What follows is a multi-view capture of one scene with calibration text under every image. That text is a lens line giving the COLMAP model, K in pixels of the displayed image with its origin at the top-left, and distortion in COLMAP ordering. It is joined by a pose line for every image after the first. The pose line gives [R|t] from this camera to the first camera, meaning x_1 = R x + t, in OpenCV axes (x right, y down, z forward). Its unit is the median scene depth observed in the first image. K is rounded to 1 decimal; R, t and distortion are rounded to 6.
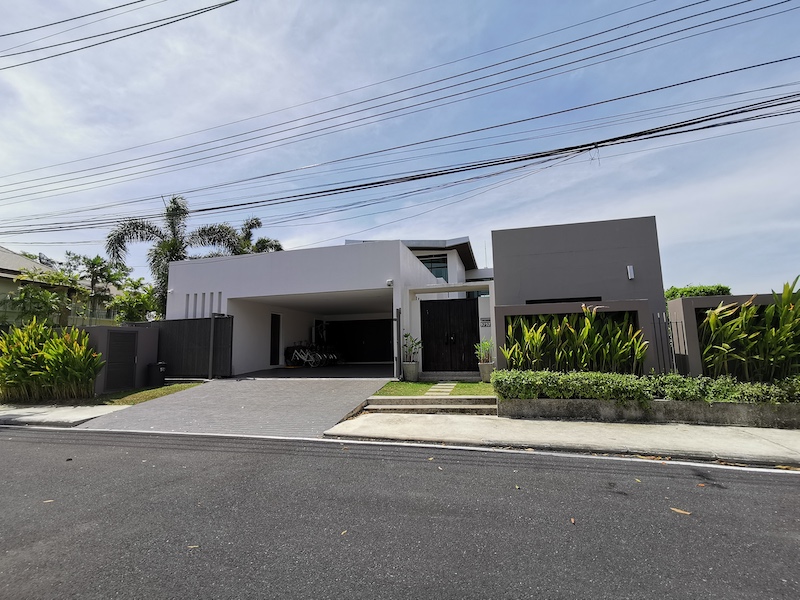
lens RADIAL K [[384.8, 0, 399.5], [0, 384.8, 298.1], [0, 0, 1]] dist [0.000984, 0.000922]
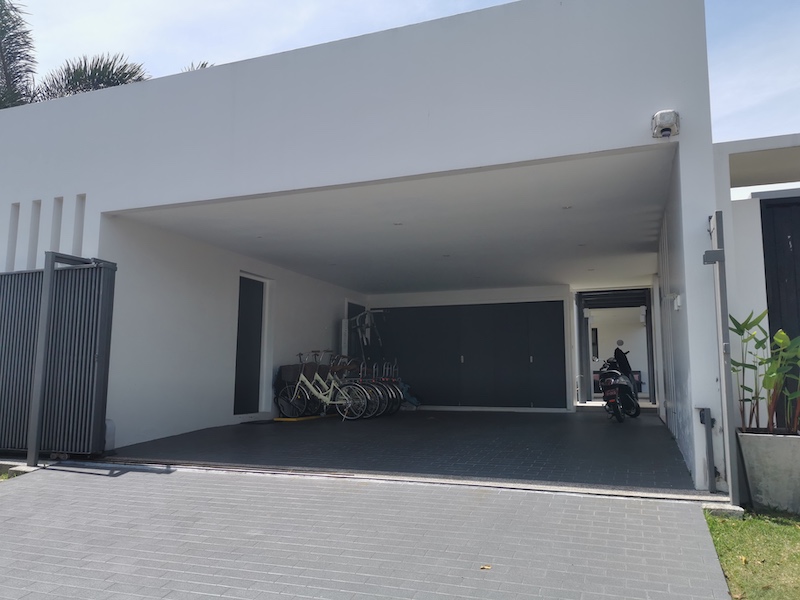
lens RADIAL K [[622.6, 0, 401.0], [0, 622.6, 301.5], [0, 0, 1]] dist [0.068383, -0.000411]
pose [[0.995459, 0.009661, -0.094702, -0.115922], [-0.008607, 0.999896, 0.011530, 0.055762], [0.094804, -0.010663, 0.995439, 0.399168]]
